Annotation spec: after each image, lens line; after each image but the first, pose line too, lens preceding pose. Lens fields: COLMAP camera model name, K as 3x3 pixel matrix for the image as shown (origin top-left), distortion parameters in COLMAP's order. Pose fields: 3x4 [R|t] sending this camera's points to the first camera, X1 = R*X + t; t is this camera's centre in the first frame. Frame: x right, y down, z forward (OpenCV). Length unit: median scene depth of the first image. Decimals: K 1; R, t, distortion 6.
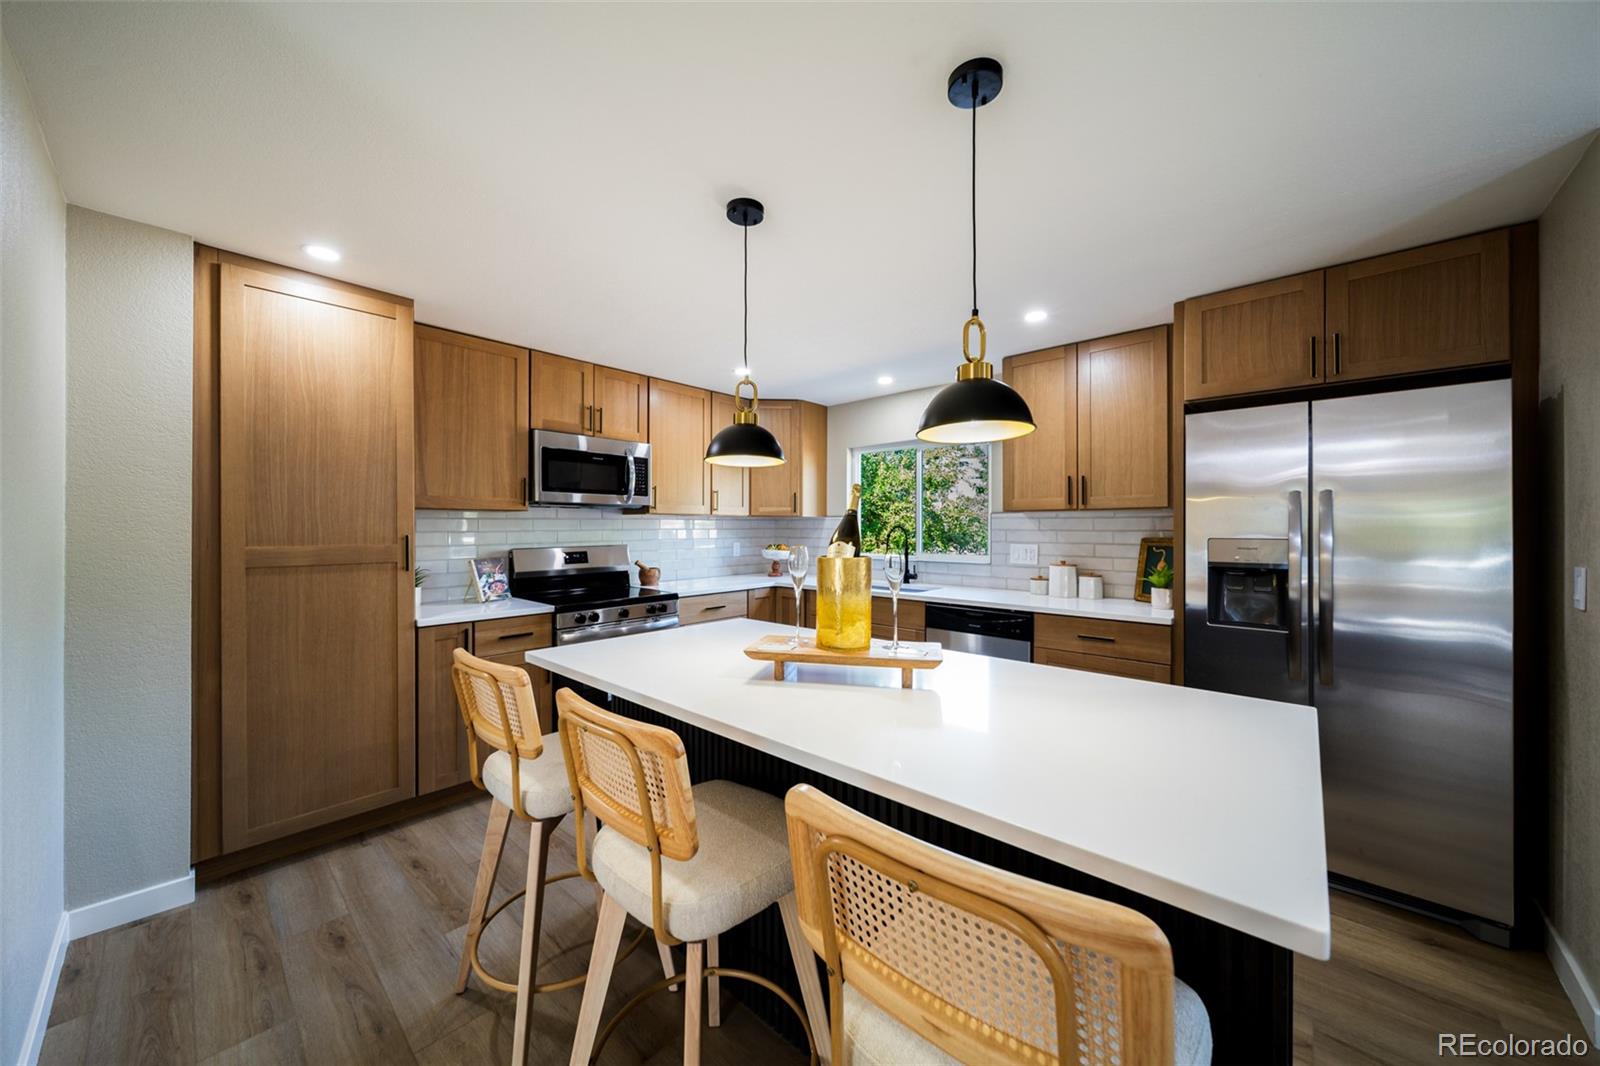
lens RADIAL K [[557.9, 0, 793.1], [0, 557.9, 524.7], [0, 0, 1]] dist [0.000032, -0.001210]
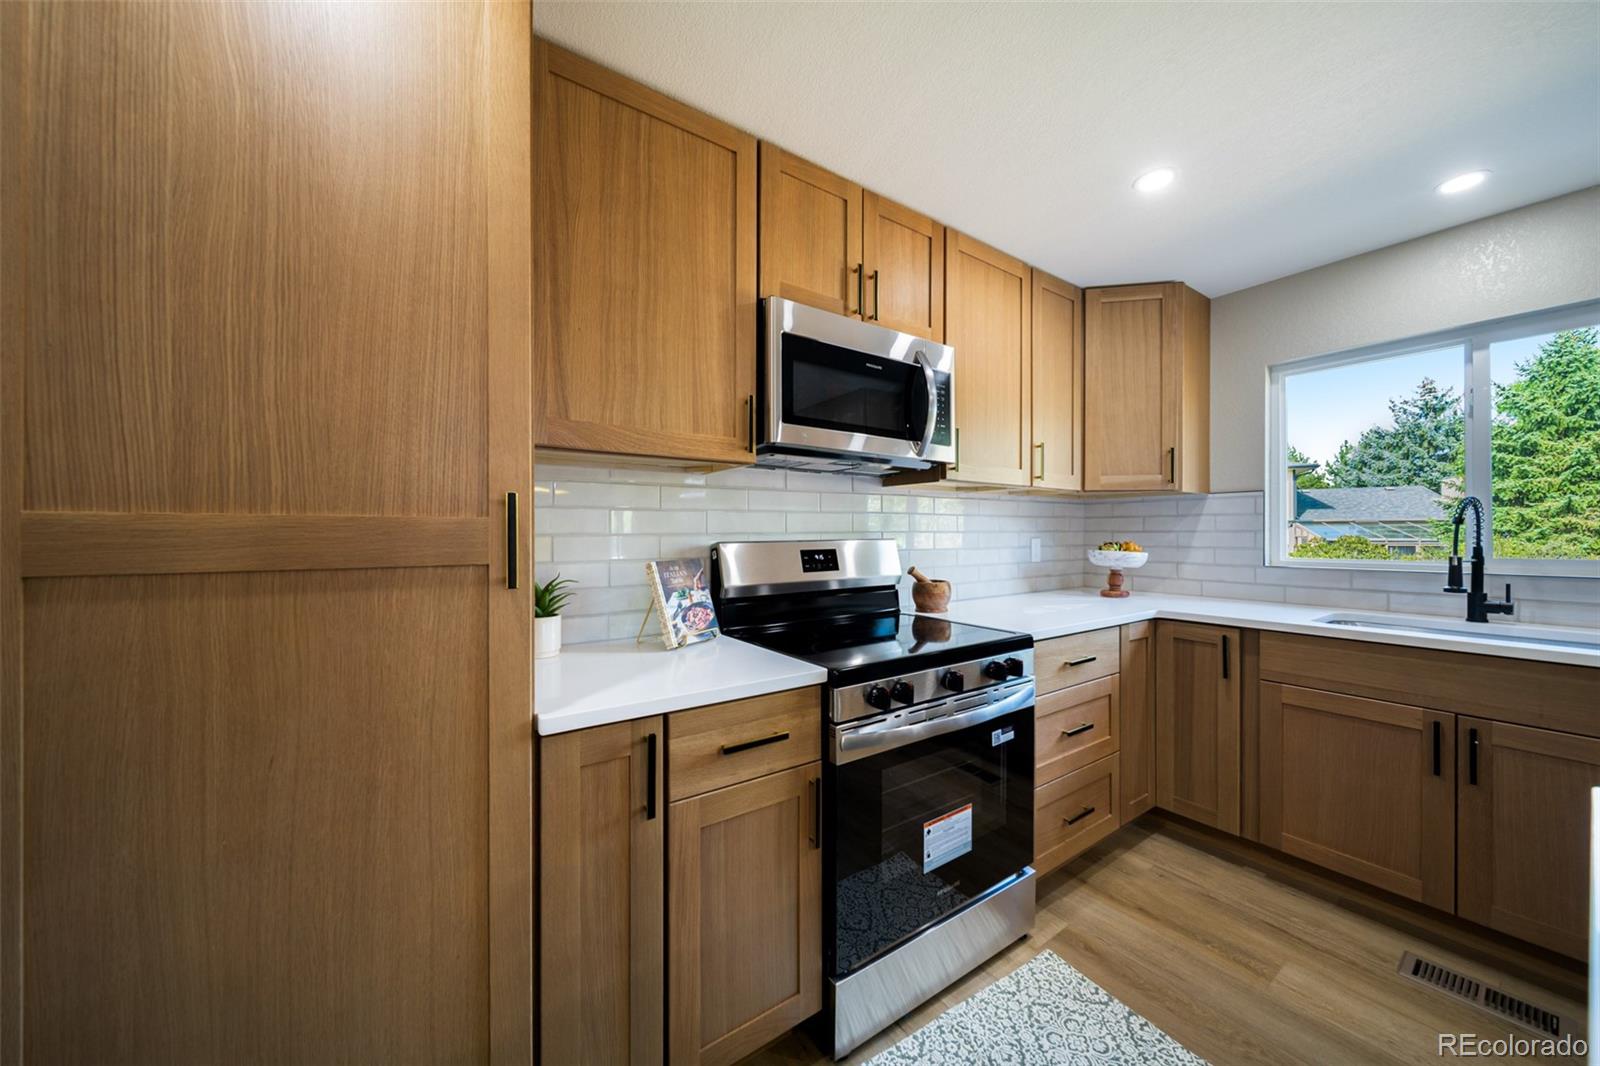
lens RADIAL K [[557.9, 0, 800.4], [0, 557.9, 525.0], [0, 0, 1]] dist [0.000032, -0.001210]
pose [[0.975565, -0.005068, -0.219654, -0.326138], [0.002399, 0.999920, -0.012417, 0.035321], [0.219699, 0.011587, 0.975499, 0.524132]]
